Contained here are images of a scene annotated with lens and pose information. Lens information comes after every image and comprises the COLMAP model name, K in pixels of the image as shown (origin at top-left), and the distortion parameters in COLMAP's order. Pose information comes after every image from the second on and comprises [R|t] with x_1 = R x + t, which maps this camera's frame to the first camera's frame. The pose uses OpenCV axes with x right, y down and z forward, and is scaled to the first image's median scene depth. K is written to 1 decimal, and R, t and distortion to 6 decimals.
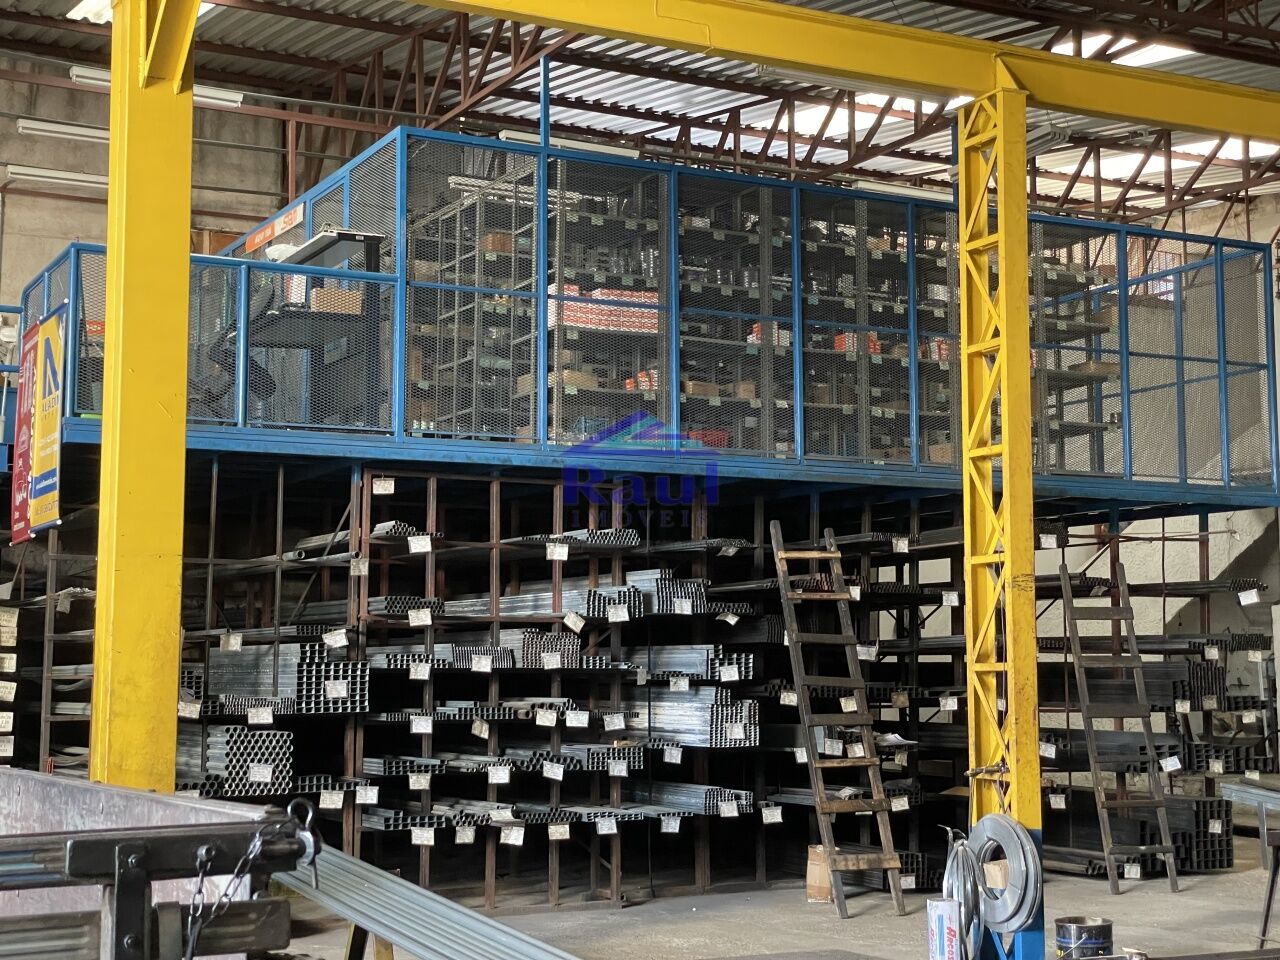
lens RADIAL K [[1923.0, 0, 636.5], [0, 1923.0, 463.3], [0, 0, 1]] dist [0.067340, 0.174147]
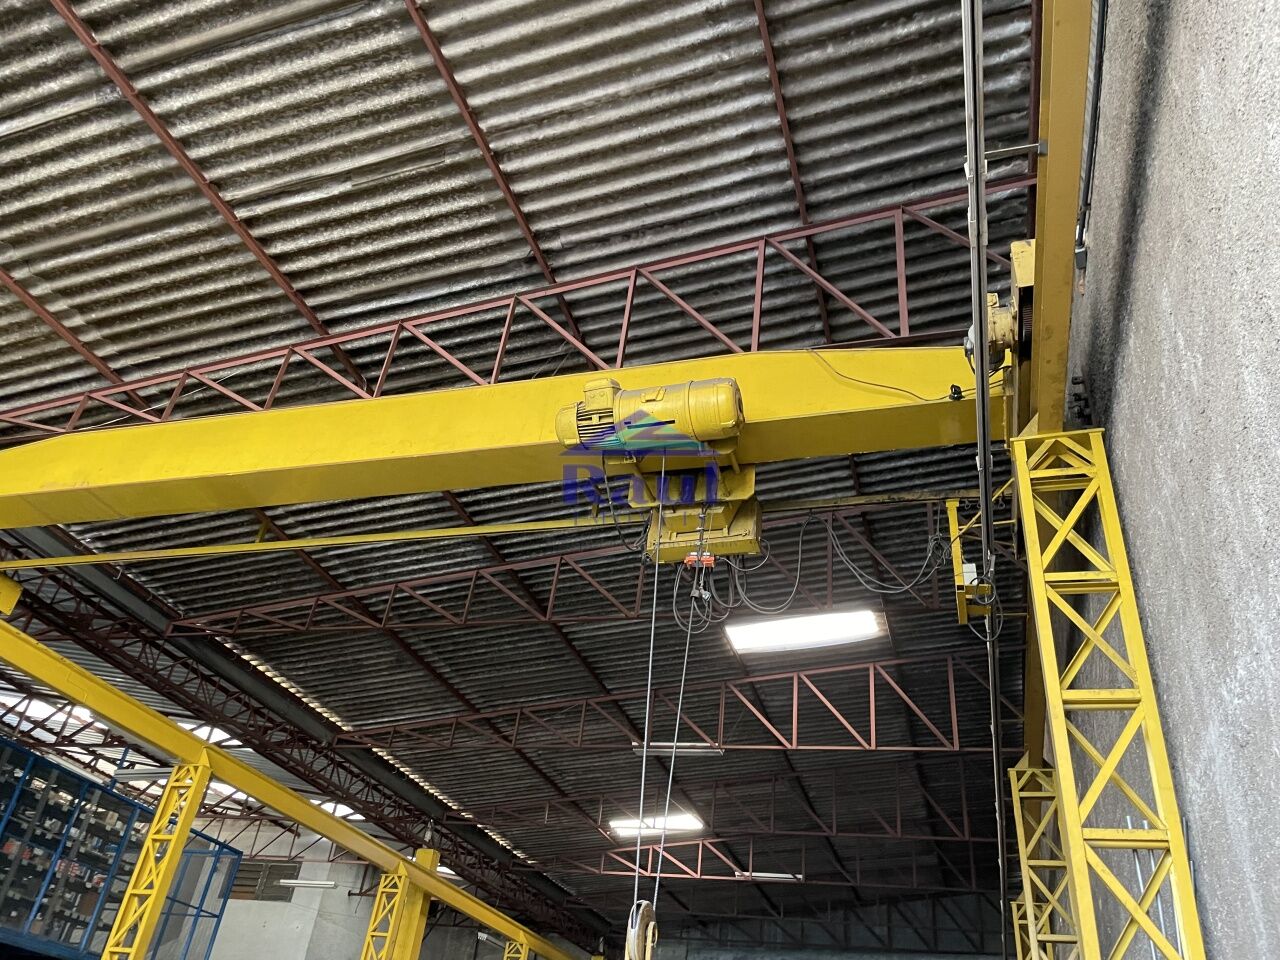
lens RADIAL K [[975.7, 0, 651.7], [0, 975.7, 462.5], [0, 0, 1]] dist [0.095074, -0.128136]
pose [[0.692493, 0.478668, 0.539750, -0.139934], [-0.184686, 0.840866, -0.508758, -0.006115], [-0.697384, 0.252627, 0.670697, -0.102269]]
